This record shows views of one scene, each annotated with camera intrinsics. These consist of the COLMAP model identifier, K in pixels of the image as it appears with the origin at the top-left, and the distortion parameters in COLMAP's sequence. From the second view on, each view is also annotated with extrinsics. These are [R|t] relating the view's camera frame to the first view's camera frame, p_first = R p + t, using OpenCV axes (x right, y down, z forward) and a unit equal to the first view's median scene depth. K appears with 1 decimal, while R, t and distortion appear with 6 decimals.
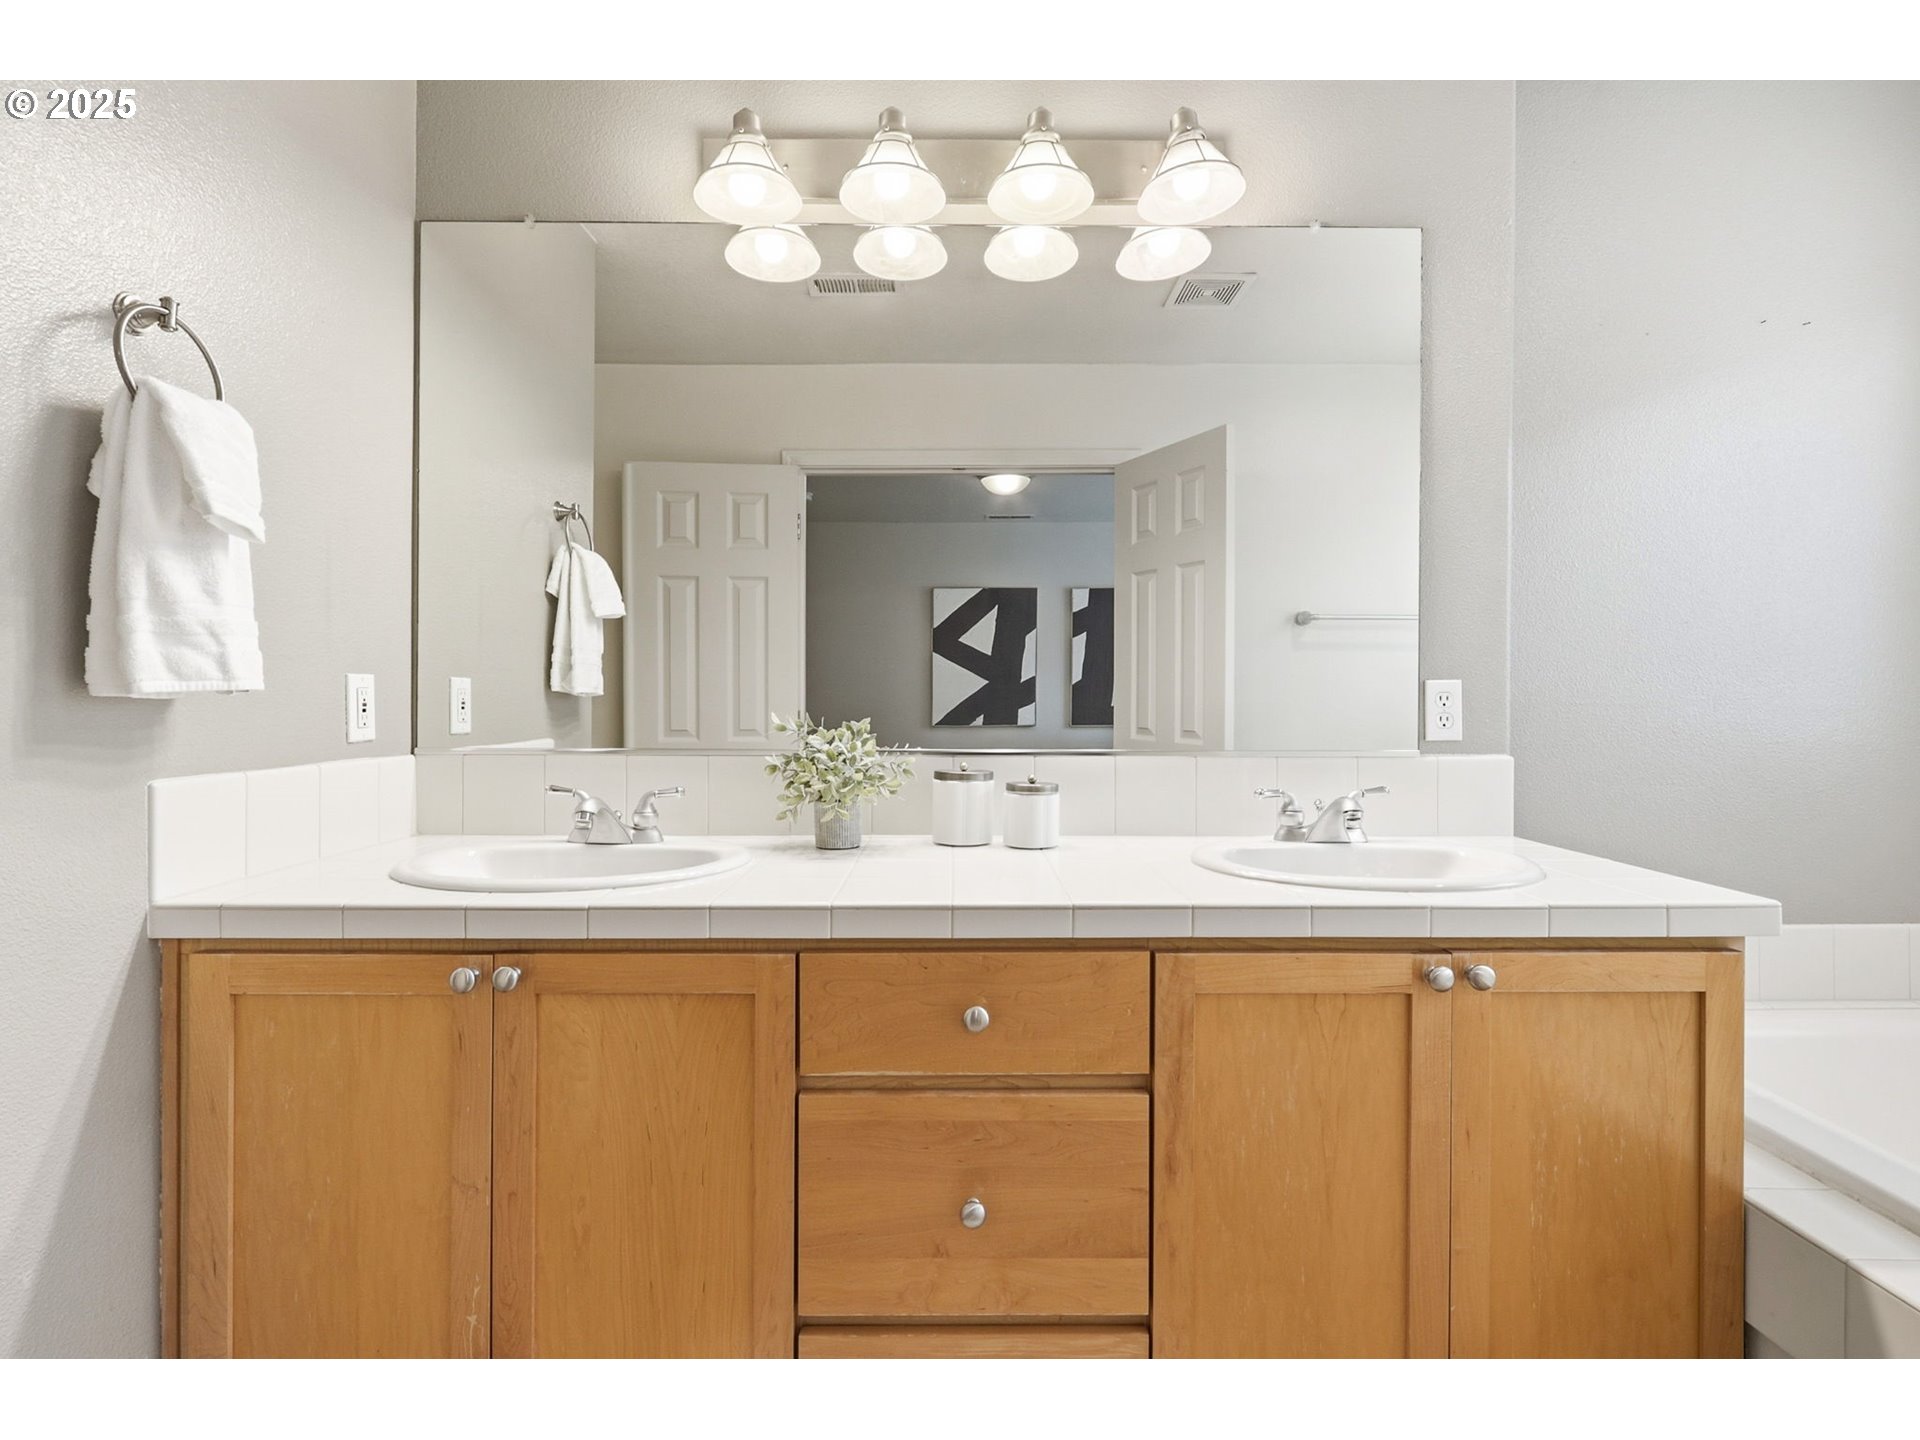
lens RADIAL K [[911.1, 0, 973.6], [0, 911.1, 711.9], [0, 0, 1]] dist [0.002907, -0.001916]
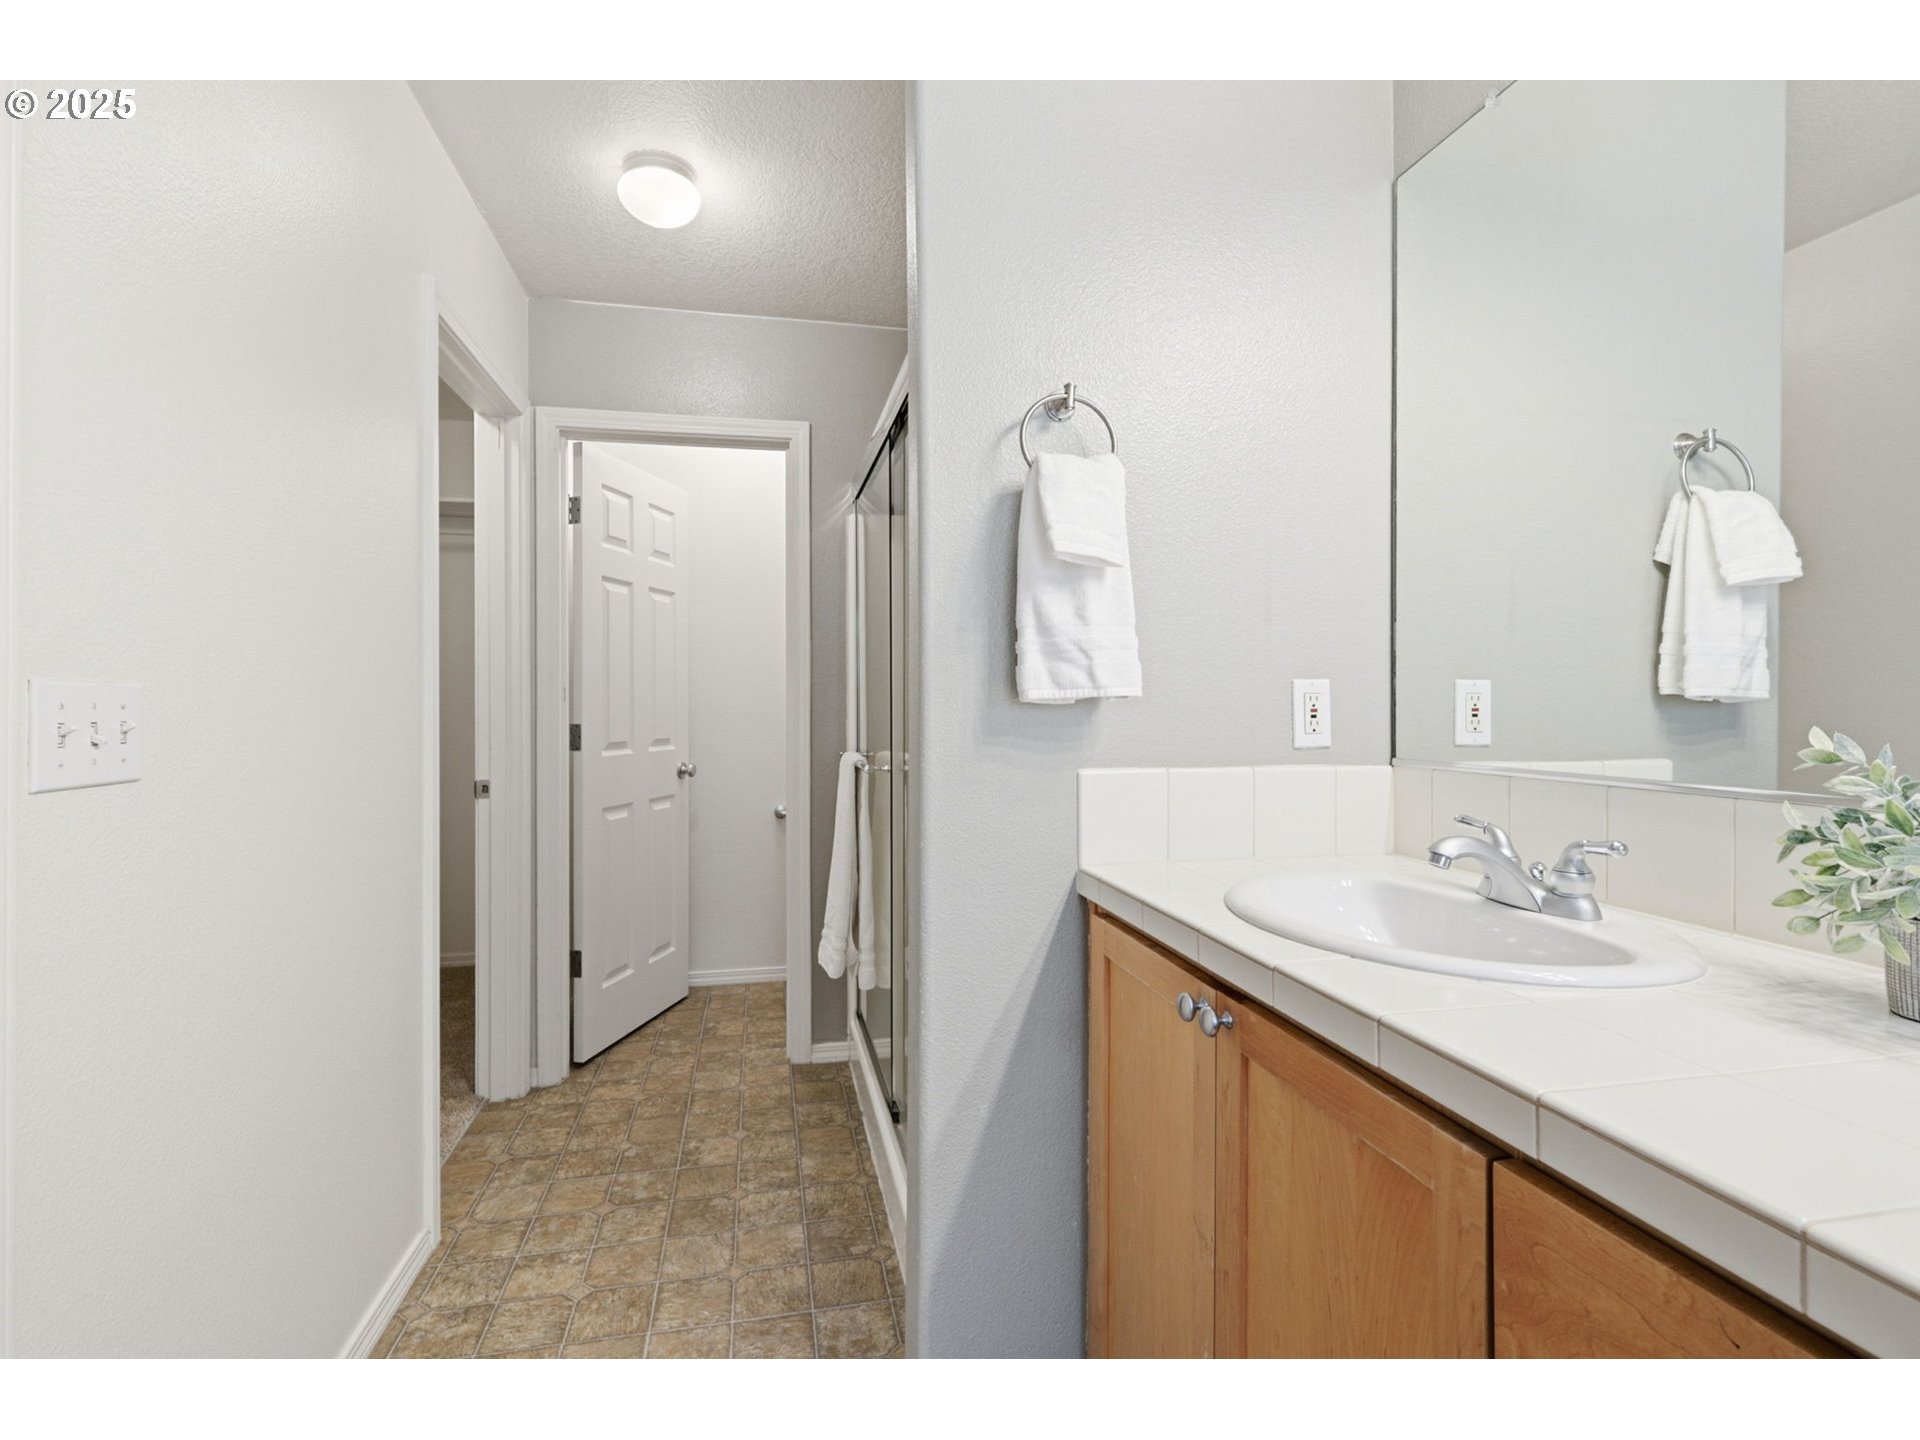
lens RADIAL K [[911.1, 0, 962.7], [0, 911.1, 711.9], [0, 0, 1]] dist [0.002907, -0.001916]
pose [[0.184391, 0.006813, -0.982829, 0.229488], [-0.013834, 0.999895, 0.004335, -0.005082], [0.982756, 0.012797, 0.184466, 0.449266]]
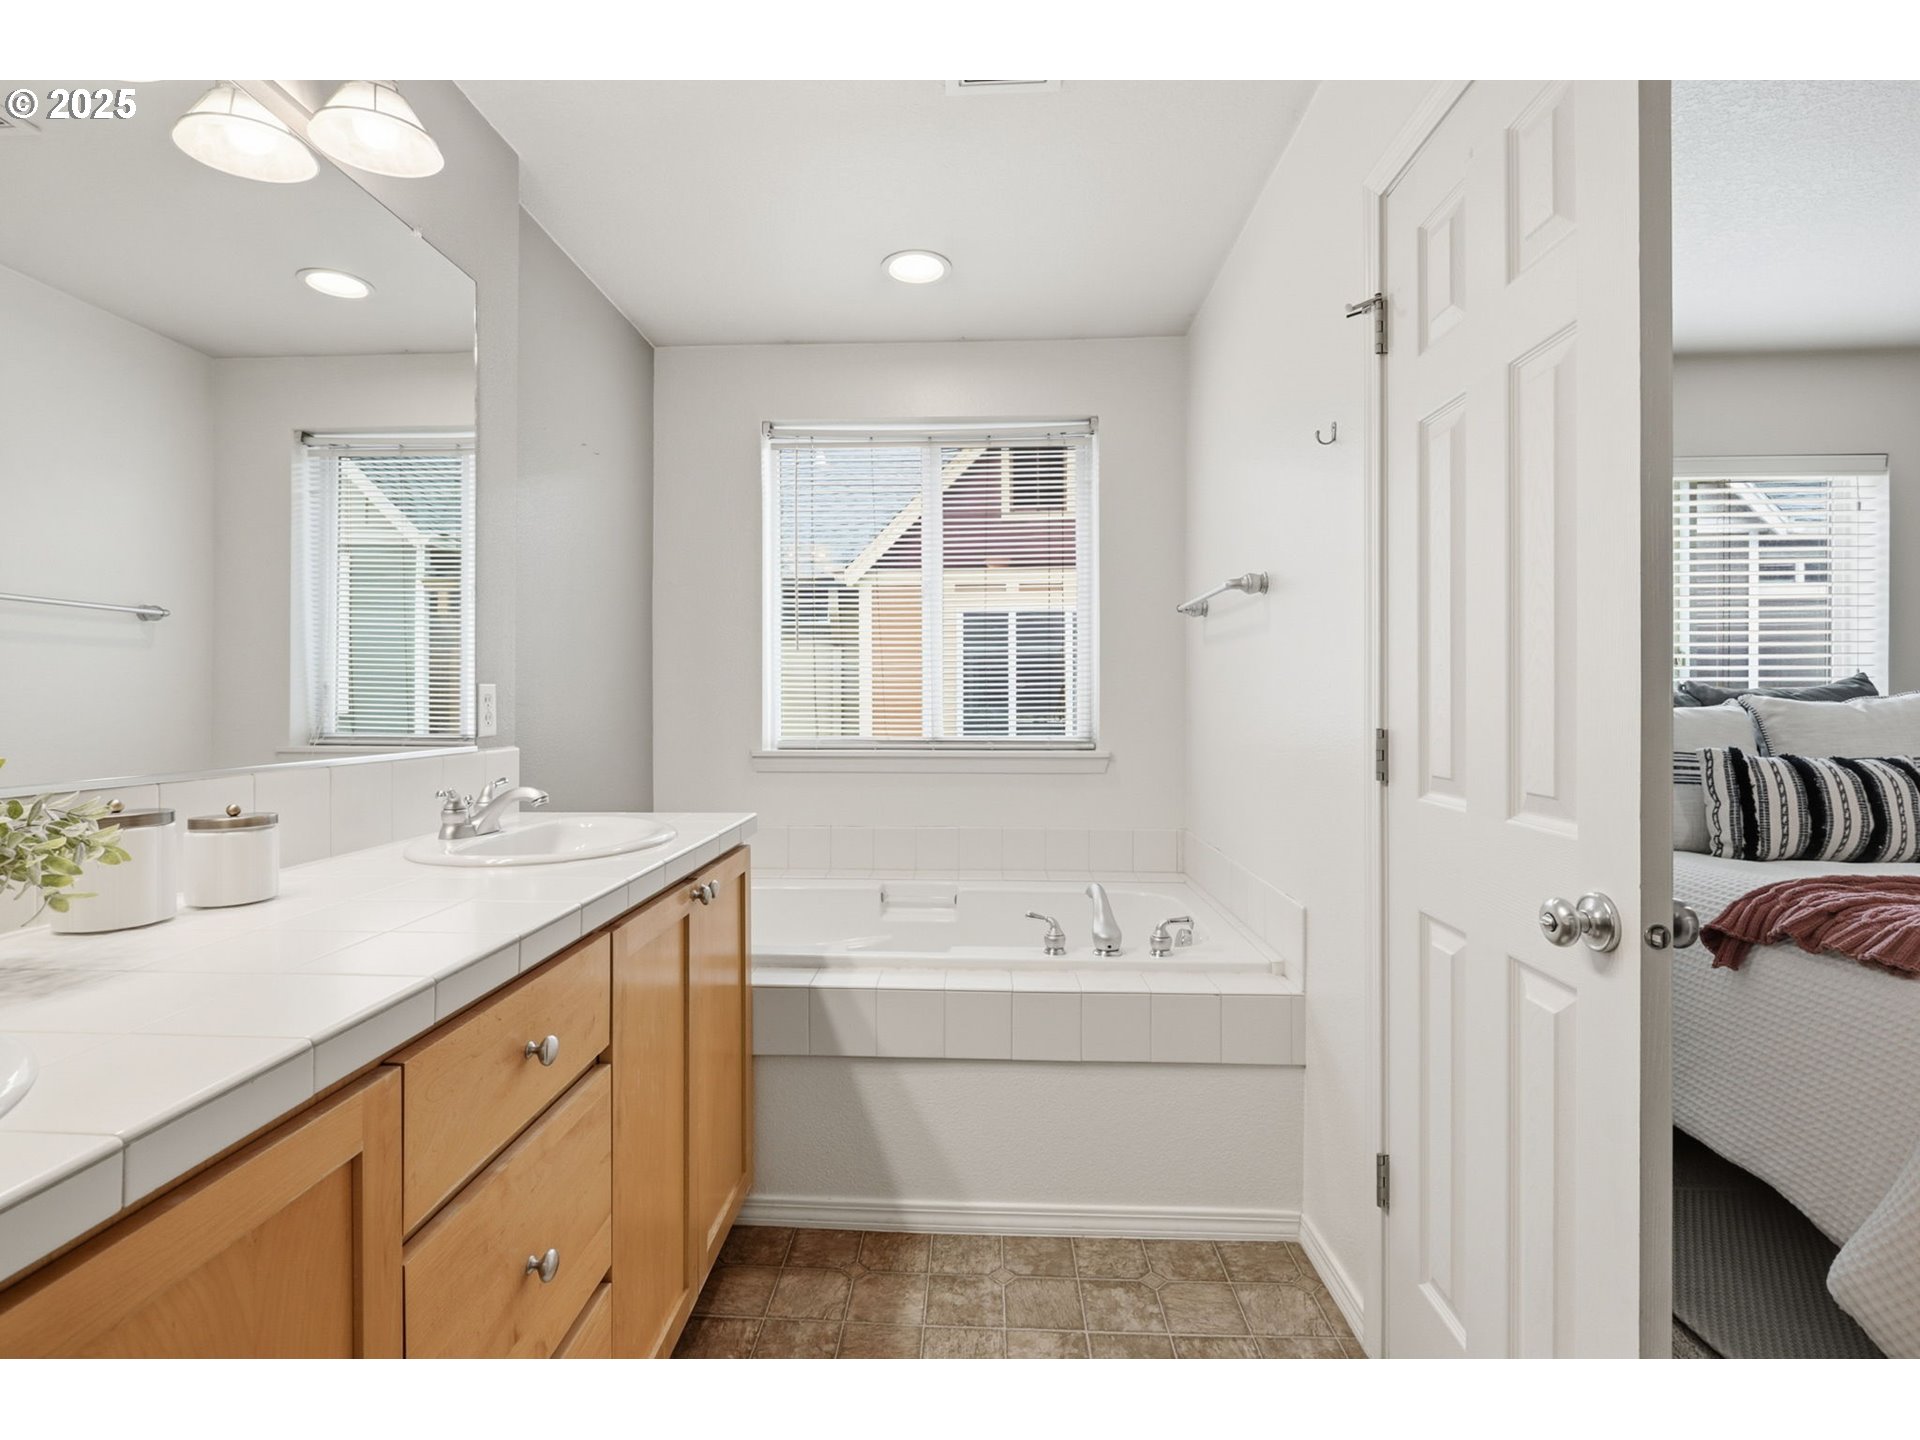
lens RADIAL K [[852.2, 0, 946.3], [0, 852.2, 706.6], [0, 0, 1]] dist [-0.005262, -0.000294]
pose [[0.075445, -0.003273, 0.997145, -0.625370], [0.012133, 0.999924, 0.002364, -0.001901], [-0.997076, 0.011920, 0.075479, 0.418813]]
